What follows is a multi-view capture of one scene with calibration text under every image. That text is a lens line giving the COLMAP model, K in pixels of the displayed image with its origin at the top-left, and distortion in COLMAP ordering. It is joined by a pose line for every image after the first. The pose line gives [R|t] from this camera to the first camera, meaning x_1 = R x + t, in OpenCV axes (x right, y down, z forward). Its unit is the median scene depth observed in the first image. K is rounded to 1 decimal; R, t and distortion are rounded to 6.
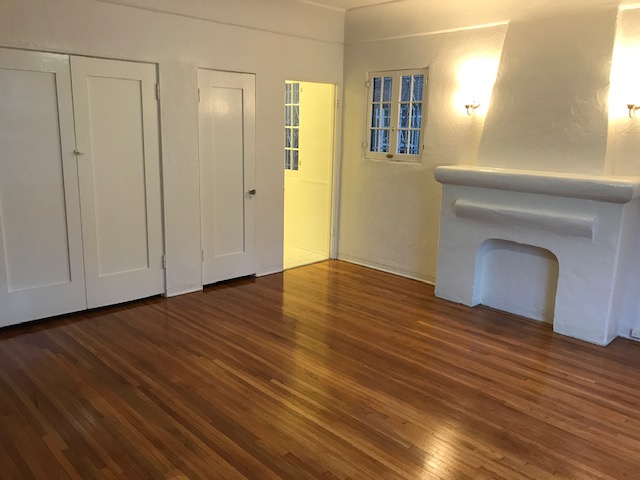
lens RADIAL K [[525.7, 0, 320.1], [0, 525.7, 239.7], [0, 0, 1]] dist [0.026981, -0.026045]
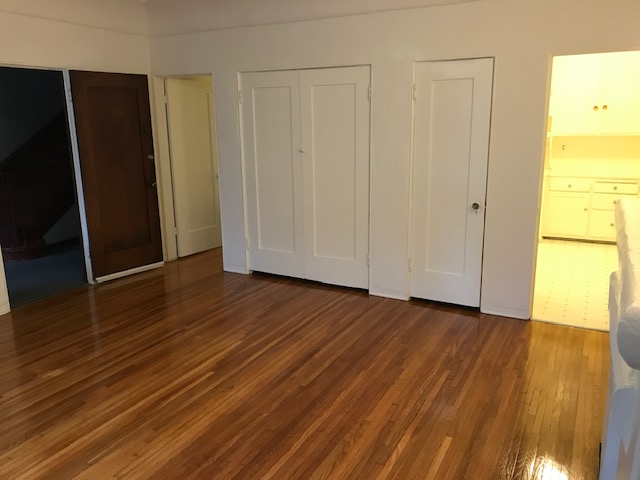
lens RADIAL K [[525.7, 0, 319.2], [0, 525.7, 238.3], [0, 0, 1]] dist [0.026981, -0.026045]
pose [[0.302674, 0.187504, -0.934468, 0.731816], [-0.185931, 0.973236, 0.135060, -0.138591], [0.934782, 0.132868, 0.329436, 0.670776]]
